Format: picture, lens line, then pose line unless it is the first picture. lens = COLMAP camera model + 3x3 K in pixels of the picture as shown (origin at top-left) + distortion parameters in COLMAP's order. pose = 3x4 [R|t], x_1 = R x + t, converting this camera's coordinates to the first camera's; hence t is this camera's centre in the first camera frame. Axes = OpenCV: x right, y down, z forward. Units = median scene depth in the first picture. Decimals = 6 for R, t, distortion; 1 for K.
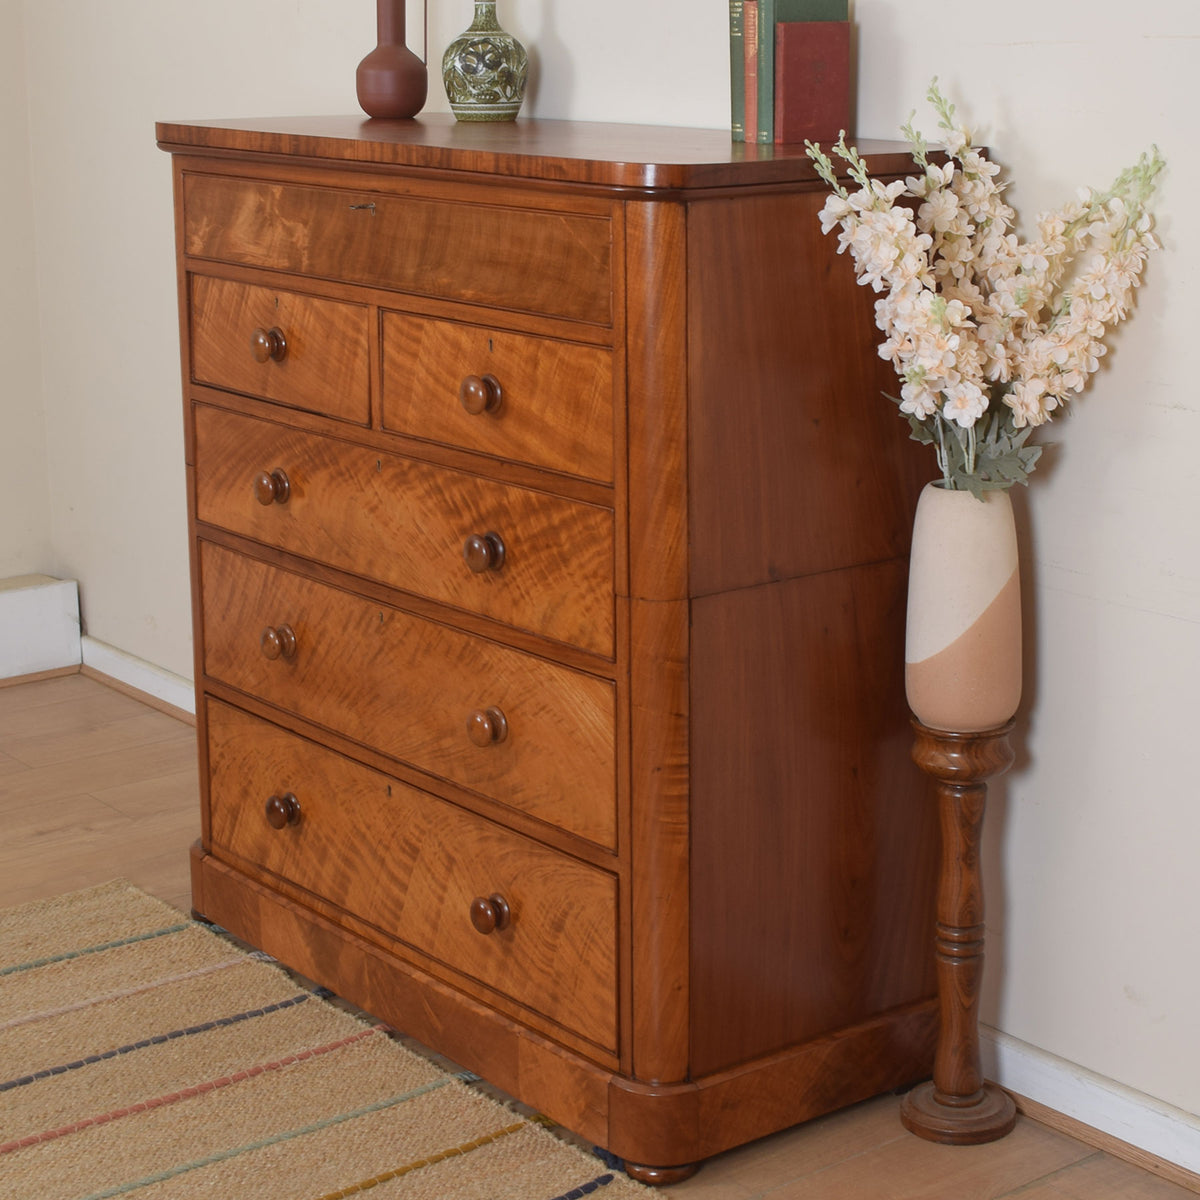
lens RADIAL K [[2472.3, 0, 619.8], [0, 2472.3, 526.3], [0, 0, 1]] dist [-0.049796, -0.166054]
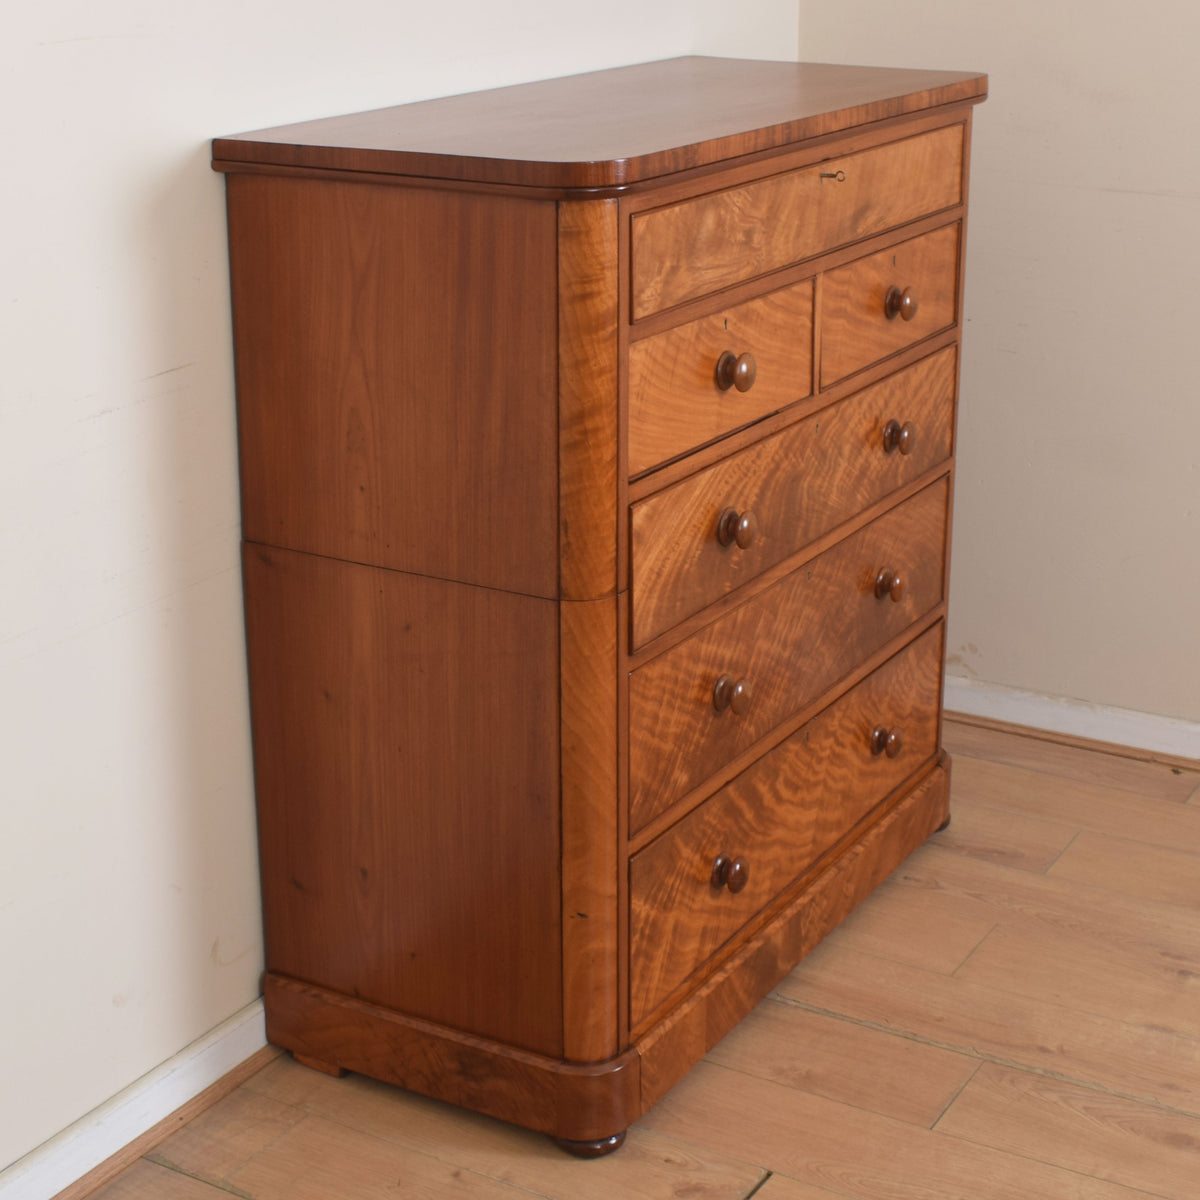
lens RADIAL K [[2212.0, 0, 614.0], [0, 2212.0, 511.2], [0, 0, 1]] dist [-0.076773, 0.012498]
pose [[-0.374333, -0.266483, 0.888179, -0.929435], [0.195123, 0.913737, 0.356388, -0.351301], [-0.906533, 0.306712, -0.290045, 1.418084]]
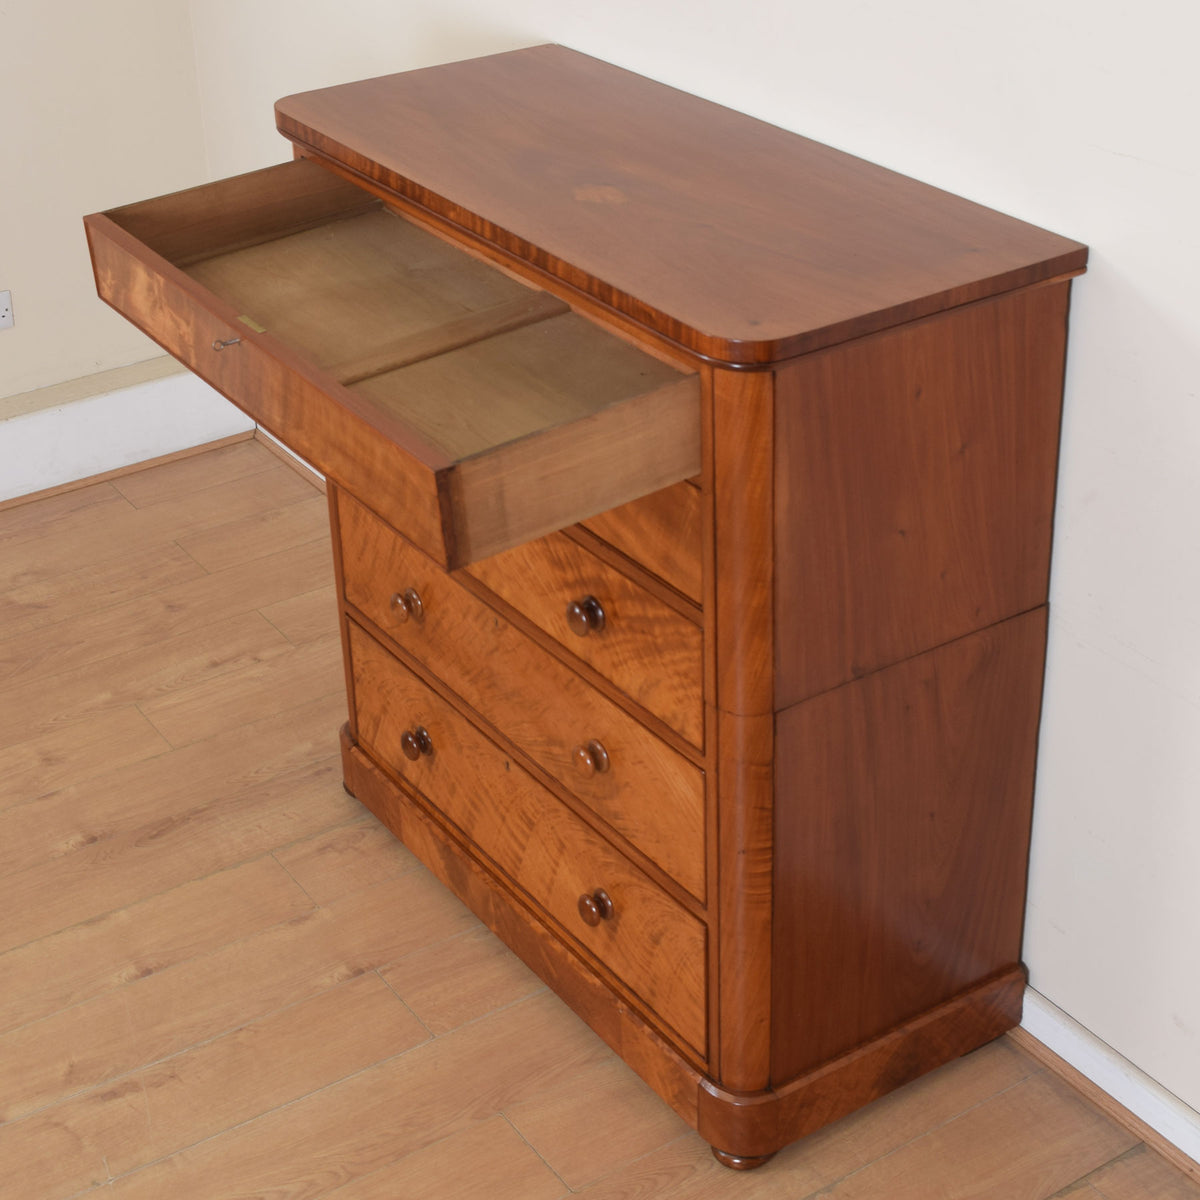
lens RADIAL K [[2163.8, 0, 574.0], [0, 2163.8, 523.0], [0, 0, 1]] dist [-0.069370, -0.018906]
pose [[0.995497, 0.015003, -0.093597, 0.026077], [0.010394, 0.964163, 0.265105, -0.270320], [0.094220, -0.264884, 0.959666, 0.120167]]
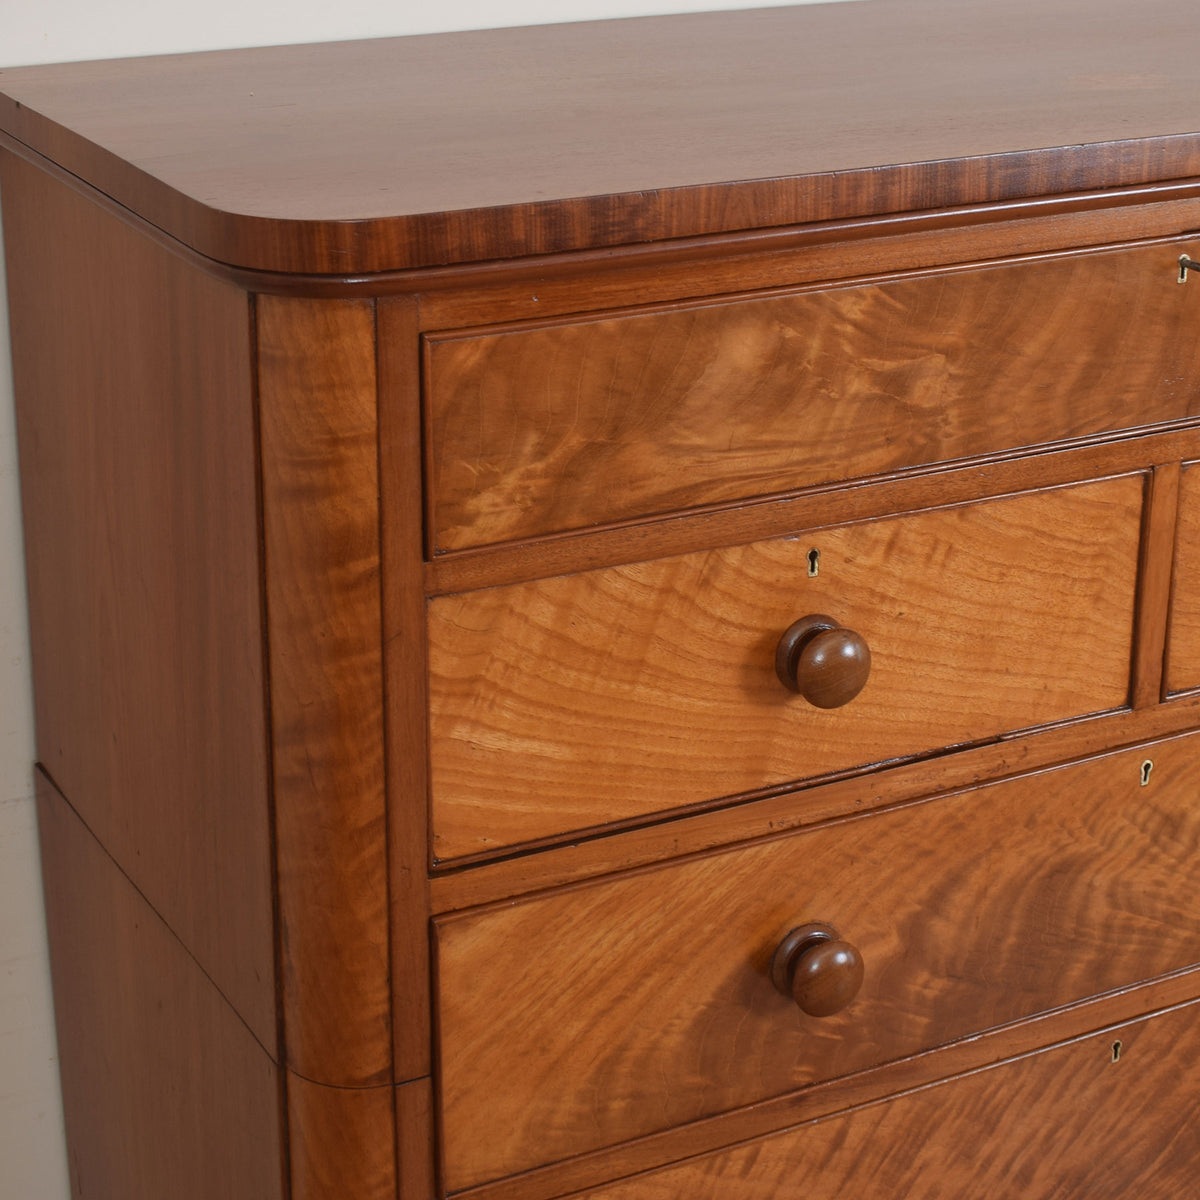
lens RADIAL K [[2527.1, 0, 600.9], [0, 2527.1, 366.0], [0, 0, 1]] dist [-0.057325, -0.107101]
pose [[0.168325, -0.273484, 0.947034, -0.598293], [0.200085, 0.950221, 0.238841, -0.255518], [-0.965211, 0.149285, 0.214666, 1.034498]]
